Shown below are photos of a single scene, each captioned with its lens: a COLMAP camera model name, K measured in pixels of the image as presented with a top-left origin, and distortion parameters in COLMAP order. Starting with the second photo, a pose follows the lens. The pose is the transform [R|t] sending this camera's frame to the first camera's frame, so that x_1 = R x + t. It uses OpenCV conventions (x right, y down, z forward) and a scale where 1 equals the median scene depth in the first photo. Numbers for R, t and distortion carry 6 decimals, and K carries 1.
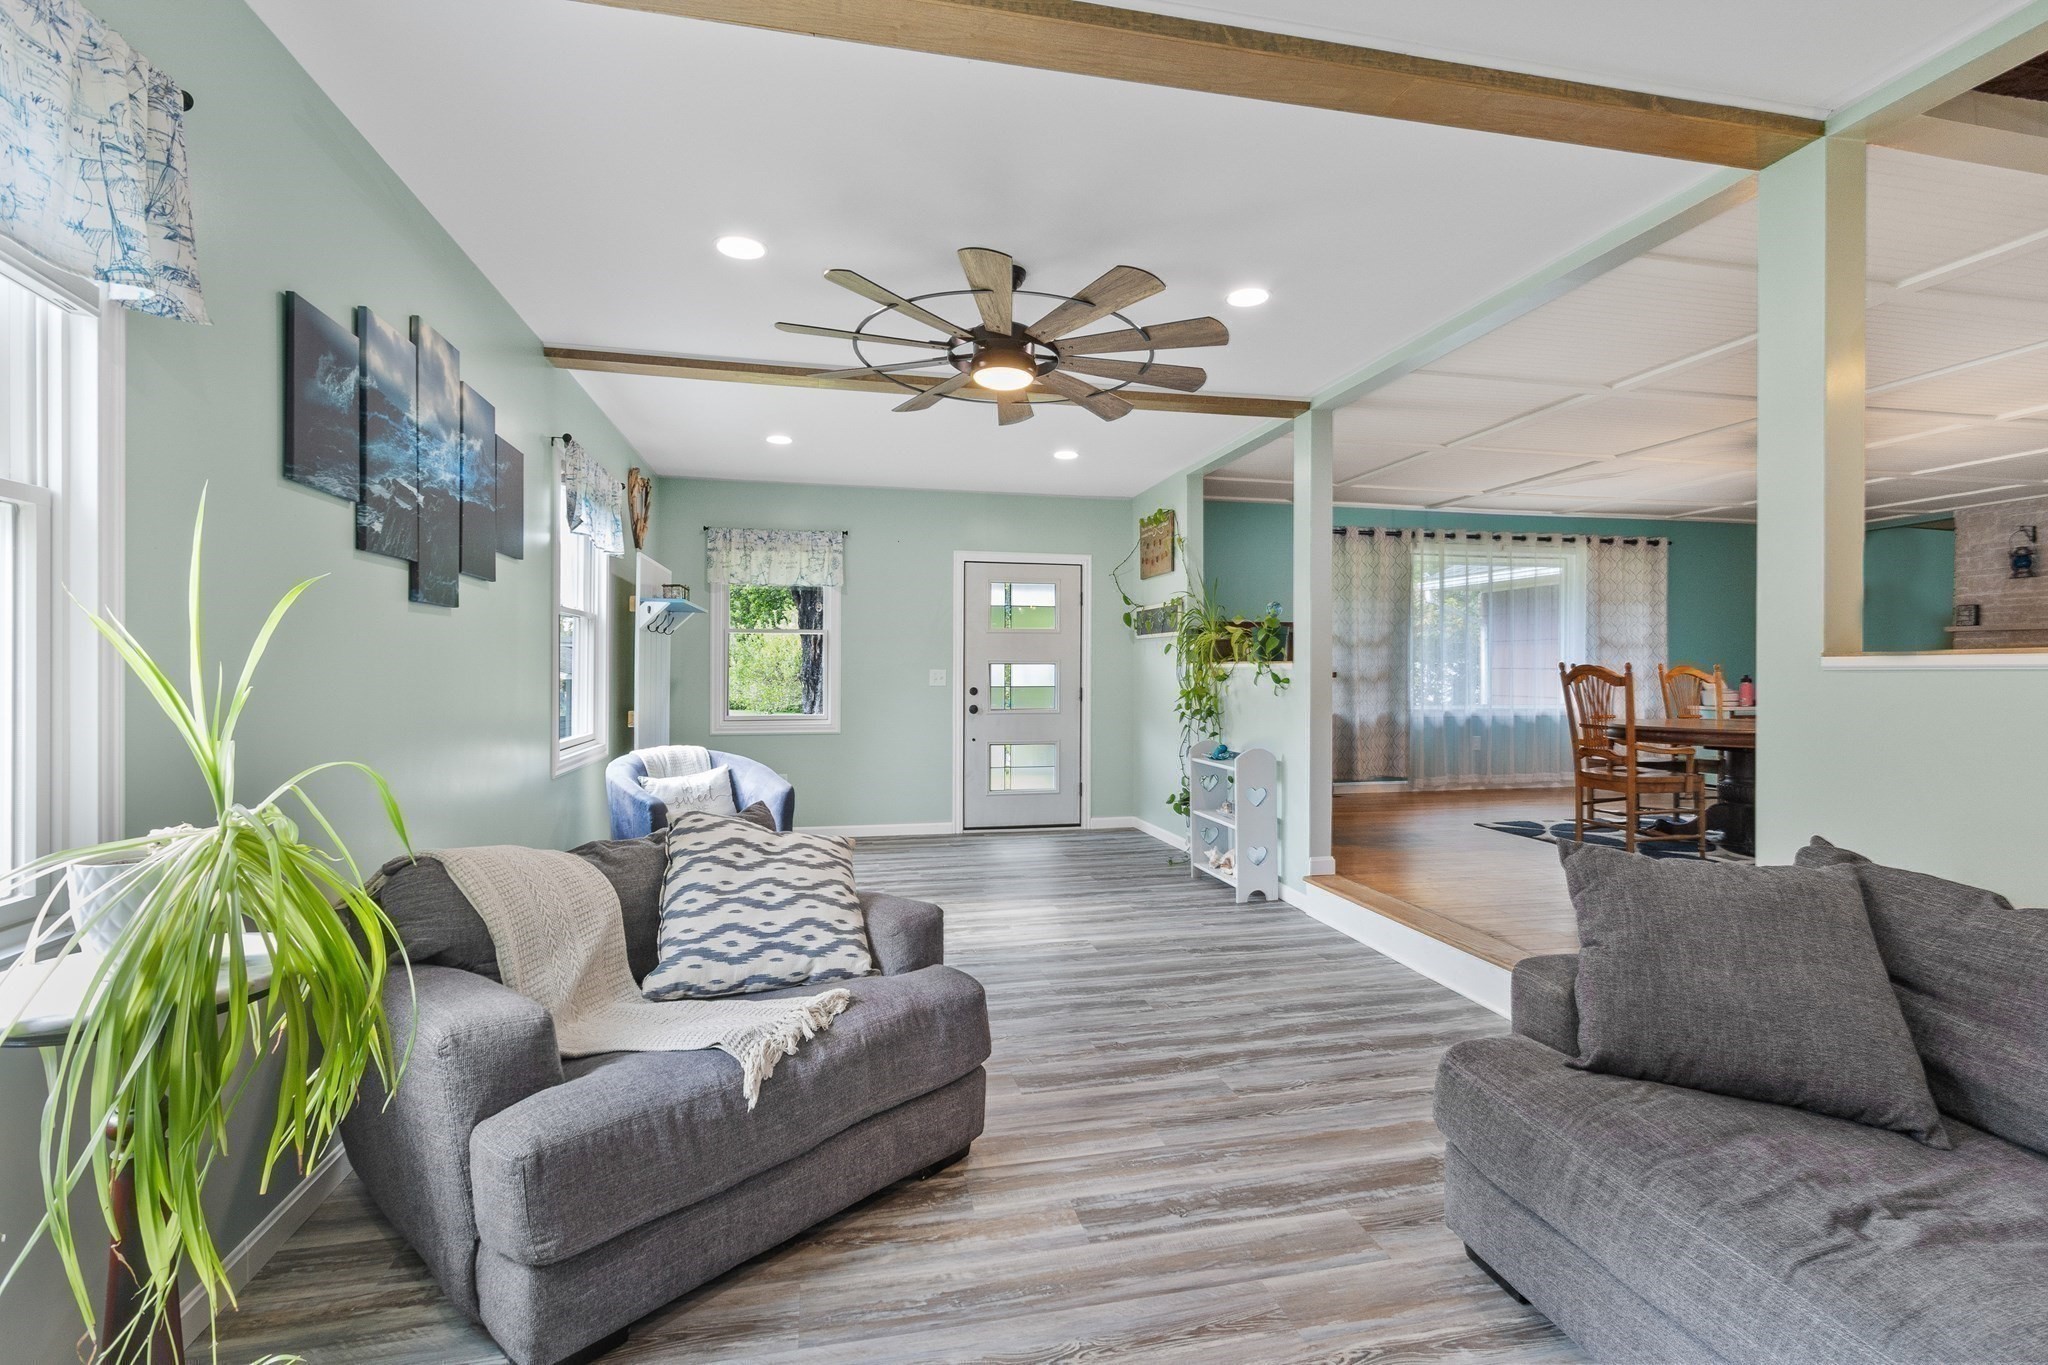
lens RADIAL K [[937.1, 0, 1035.0], [0, 937.1, 671.2], [0, 0, 1]] dist [0.005664, -0.001743]
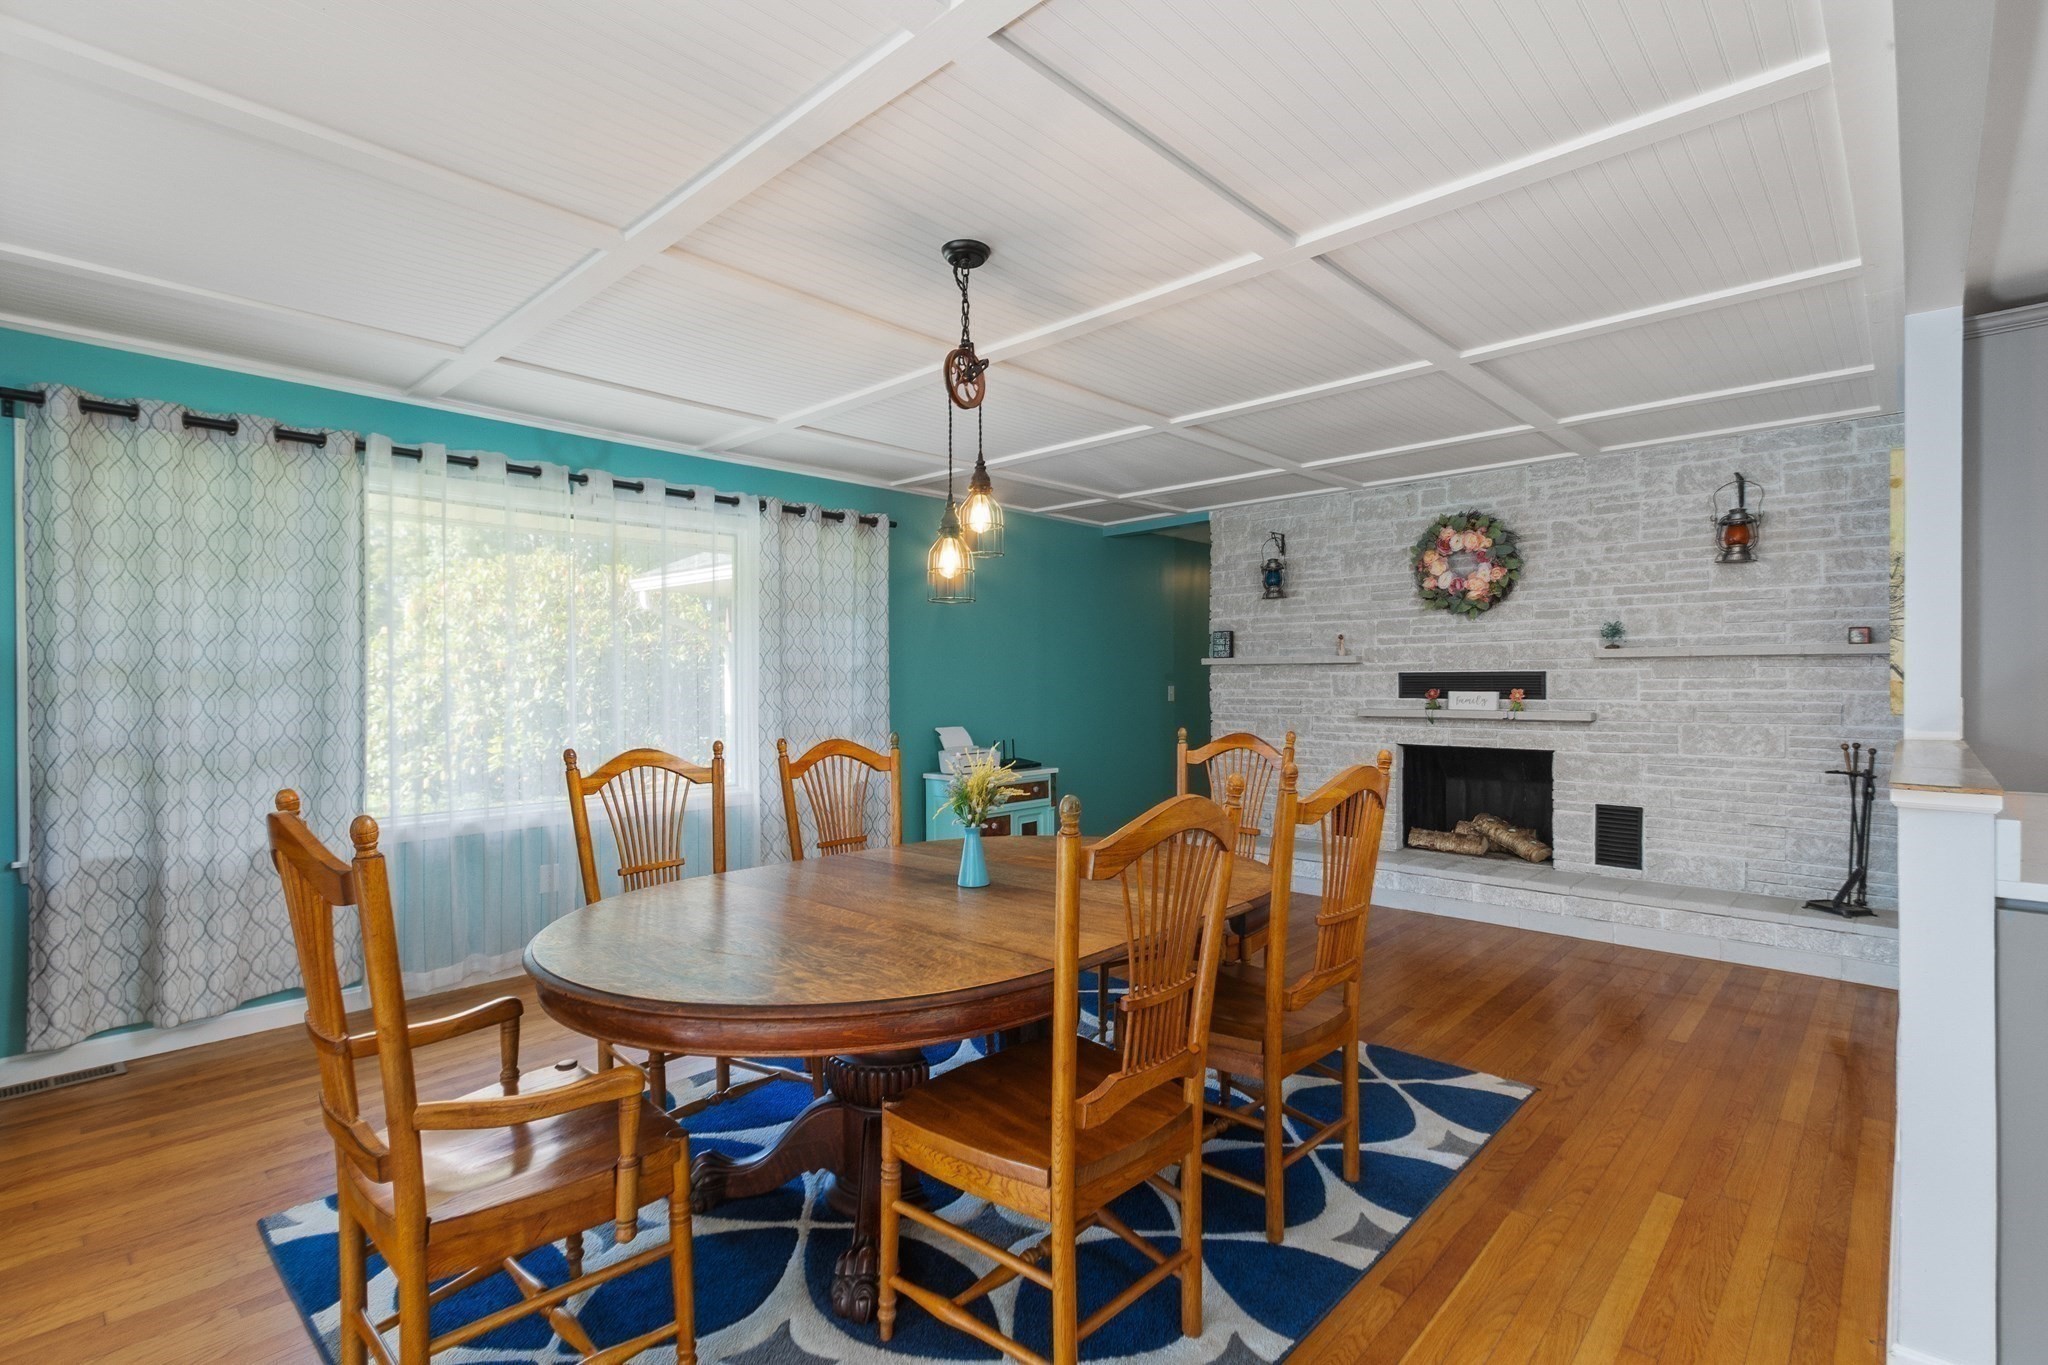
lens RADIAL K [[937.1, 0, 1026.2], [0, 937.1, 688.2], [0, 0, 1]] dist [0.005664, -0.001743]
pose [[0.827838, -0.009745, 0.560883, 0.831918], [0.007529, 0.999952, 0.006262, -0.058143], [-0.560917, -0.000961, 0.827872, 0.888782]]
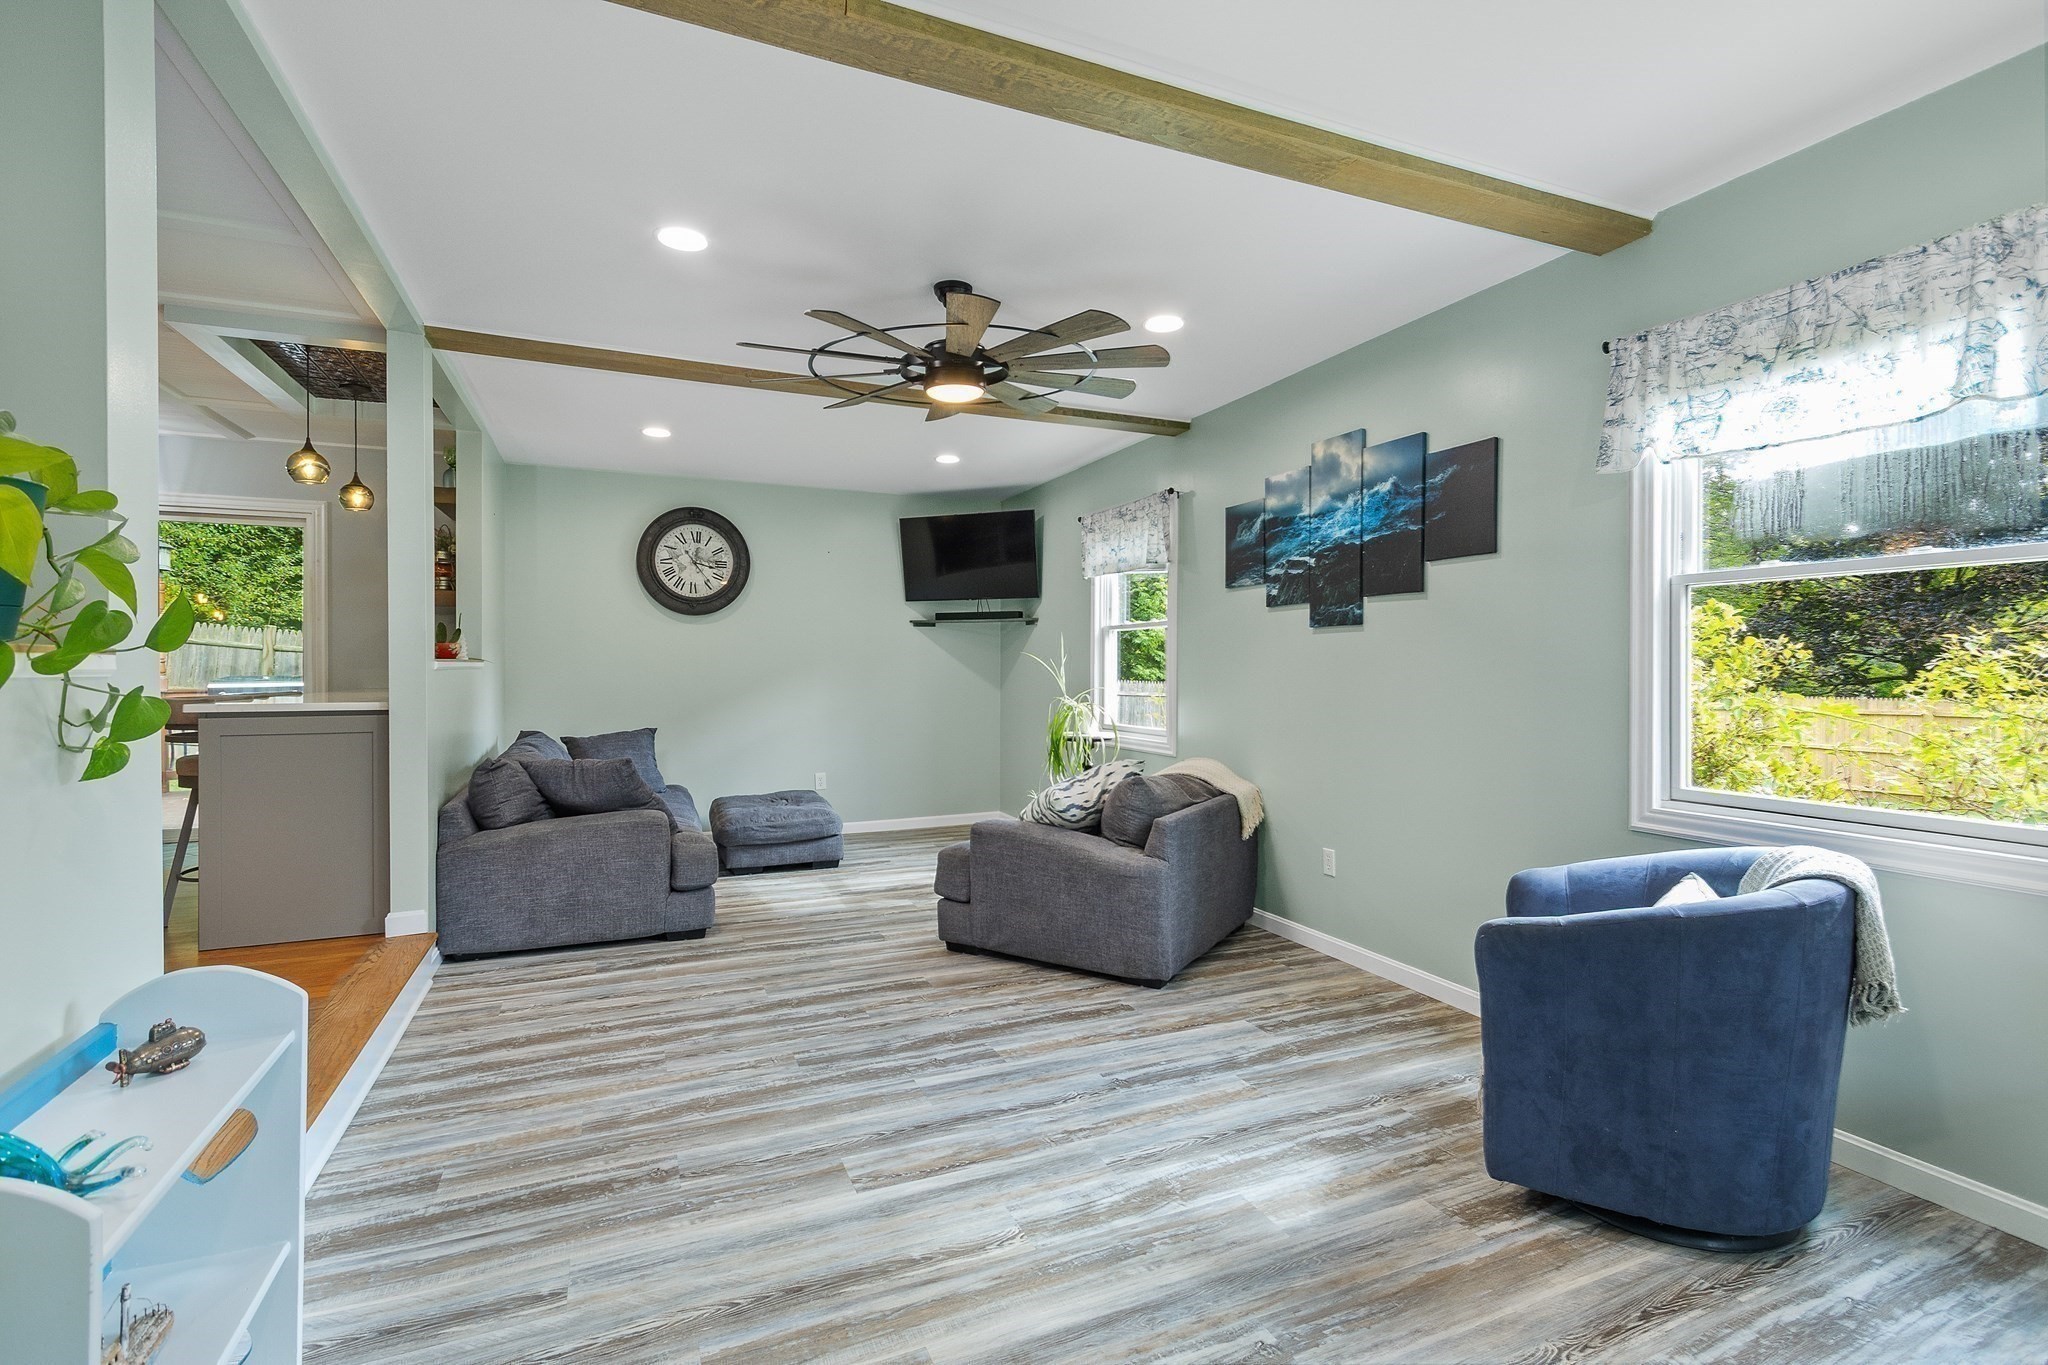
lens RADIAL K [[937.1, 0, 1029.4], [0, 937.1, 676.4], [0, 0, 1]] dist [0.005664, -0.001743]
pose [[-0.981985, -0.000105, -0.188958, 0.066003], [-0.002625, 0.999911, 0.013084, -0.007911], [0.188940, 0.013345, -0.981898, 1.668041]]
